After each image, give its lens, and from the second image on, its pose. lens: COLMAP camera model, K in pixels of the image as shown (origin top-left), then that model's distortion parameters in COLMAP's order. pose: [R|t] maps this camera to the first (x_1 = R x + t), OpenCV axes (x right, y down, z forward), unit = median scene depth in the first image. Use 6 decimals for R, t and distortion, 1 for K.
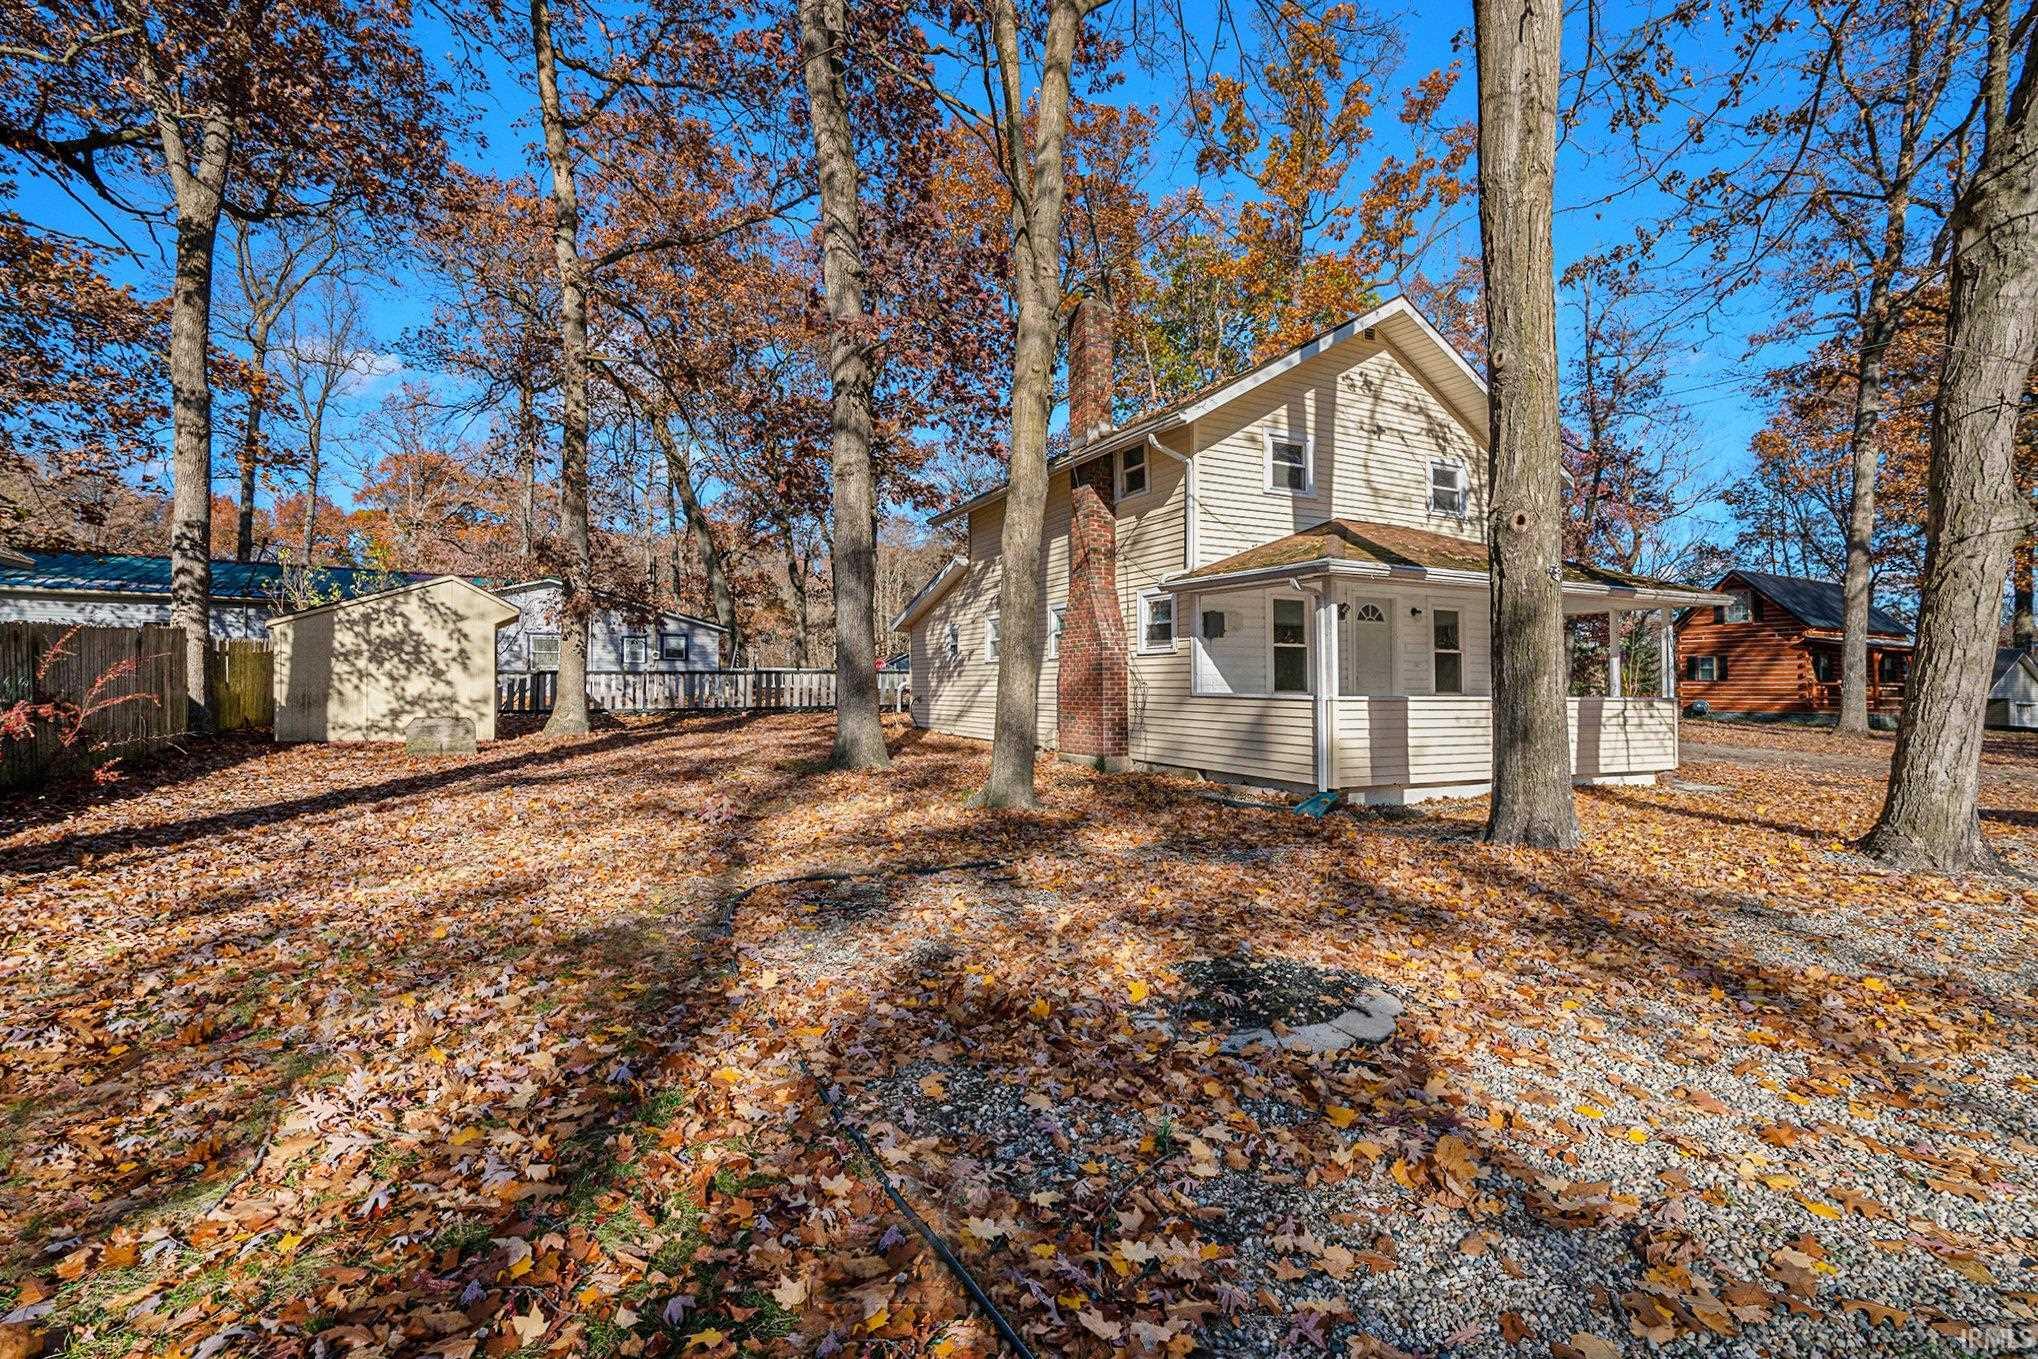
lens RADIAL K [[929.1, 0, 1009.4], [0, 929.1, 679.0], [0, 0, 1]] dist [-0.005892, -0.000067]
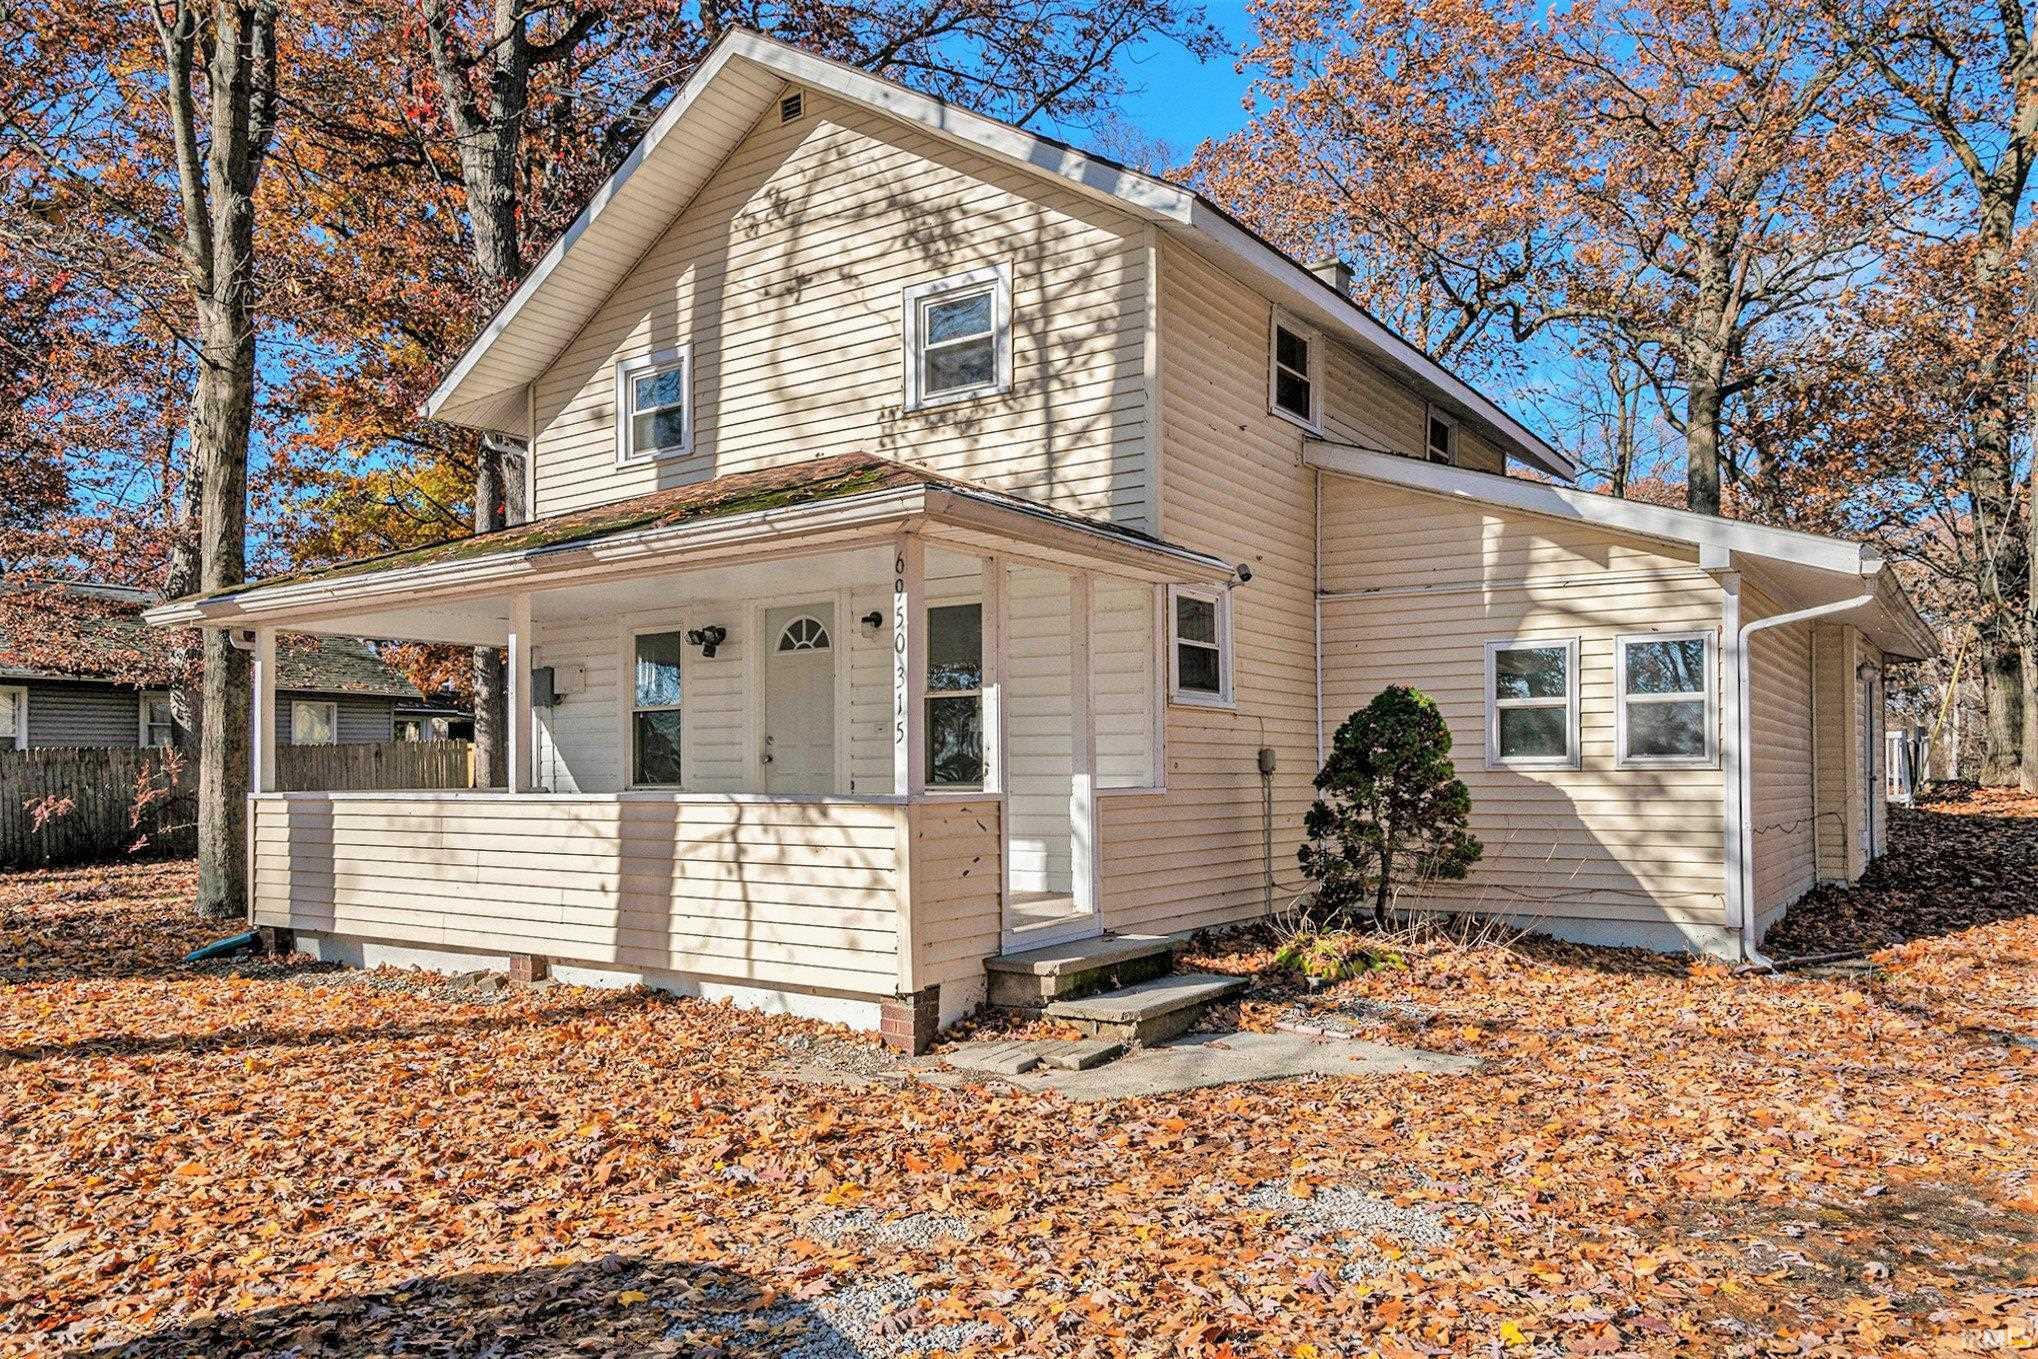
lens RADIAL K [[1420.2, 0, 1040.8], [0, 1420.2, 733.7], [0, 0, 1]] dist [-0.001570, 0.001209]
pose [[0.477946, -0.038472, -0.877546, 1.155901], [0.014196, 0.999248, -0.036076, 0.015452], [0.878274, 0.004785, 0.478133, 0.738817]]
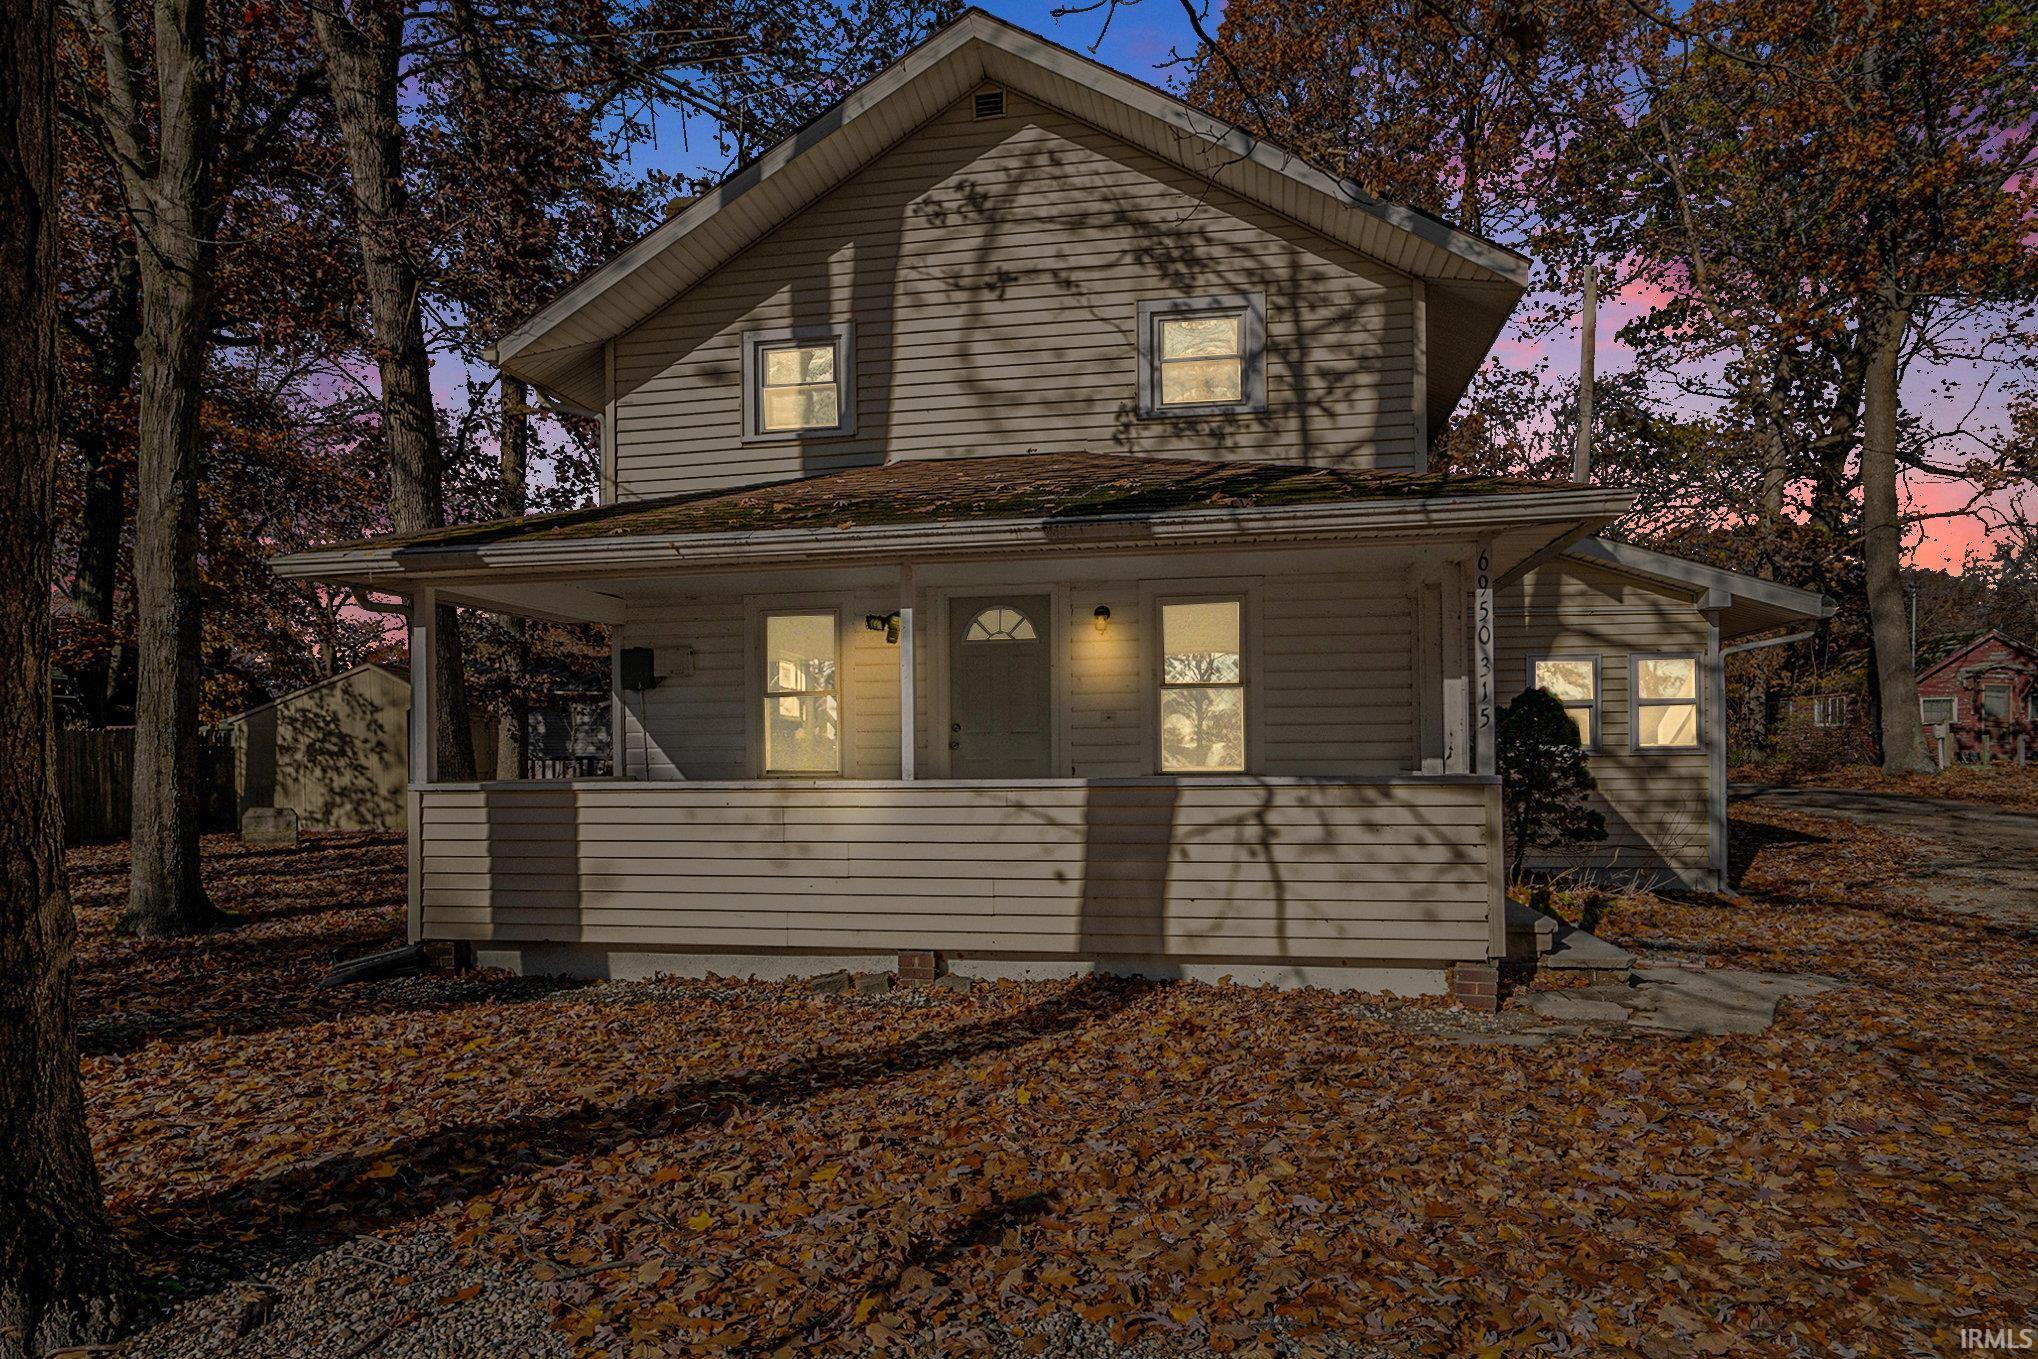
lens RADIAL K [[1182.5, 0, 1021.8], [0, 1182.5, 767.0], [0, 0, 1]] dist [-0.016752, 0.002056]
pose [[0.802562, -0.015709, -0.596362, 0.807292], [0.020044, 0.999799, 0.000638, 0.011011], [0.596232, -0.012466, 0.802715, 0.459569]]
